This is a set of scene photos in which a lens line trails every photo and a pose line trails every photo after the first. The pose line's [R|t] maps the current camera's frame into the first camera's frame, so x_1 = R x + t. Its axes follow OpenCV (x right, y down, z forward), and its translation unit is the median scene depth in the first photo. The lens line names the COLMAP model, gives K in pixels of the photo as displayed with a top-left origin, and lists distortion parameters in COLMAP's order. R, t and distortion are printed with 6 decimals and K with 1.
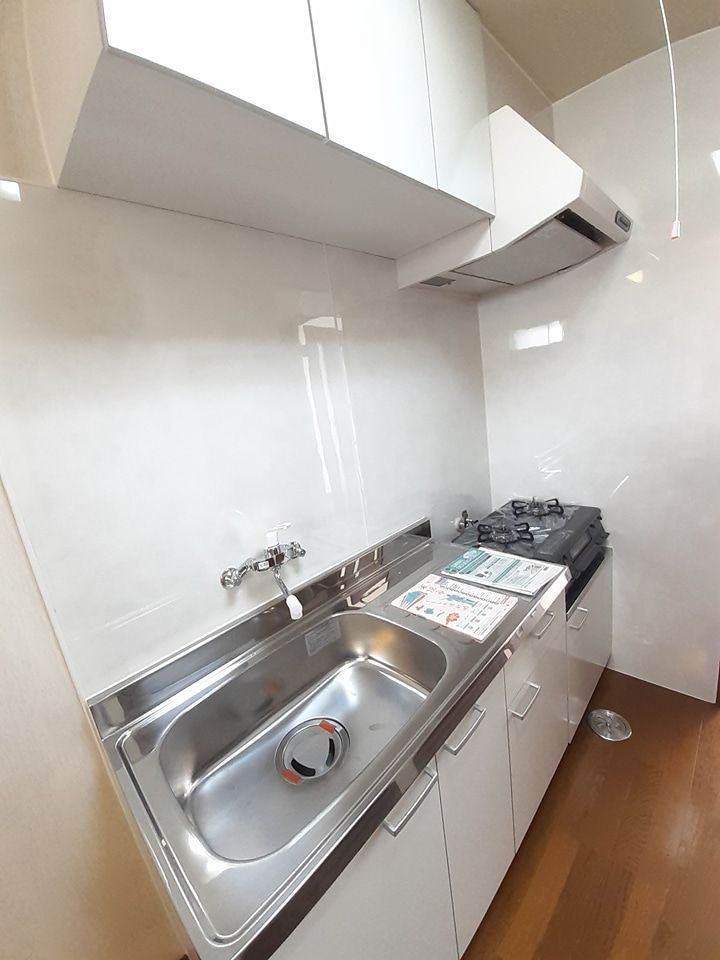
lens RADIAL K [[389.9, 0, 362.8], [0, 389.9, 481.1], [0, 0, 1]] dist [-0.023486, -0.000438]
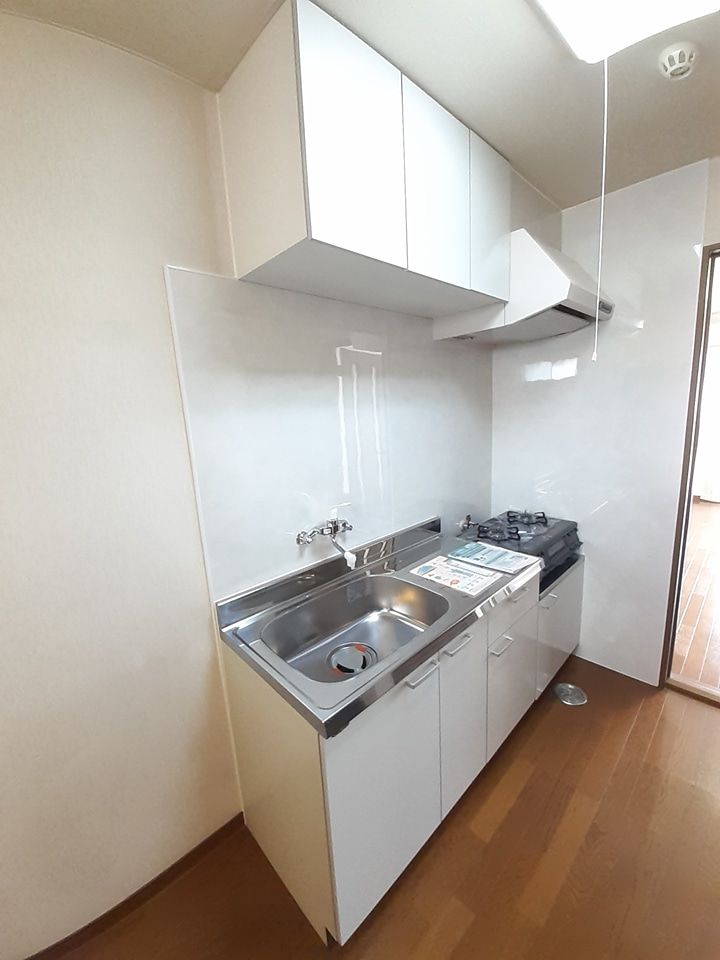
lens RADIAL K [[389.9, 0, 357.2], [0, 389.9, 480.2], [0, 0, 1]] dist [-0.023486, -0.000438]
pose [[0.995393, 0.091819, -0.027605, -0.101247], [-0.092632, 0.995254, -0.029798, 0.049859], [0.024738, 0.032218, 0.999175, -0.374084]]
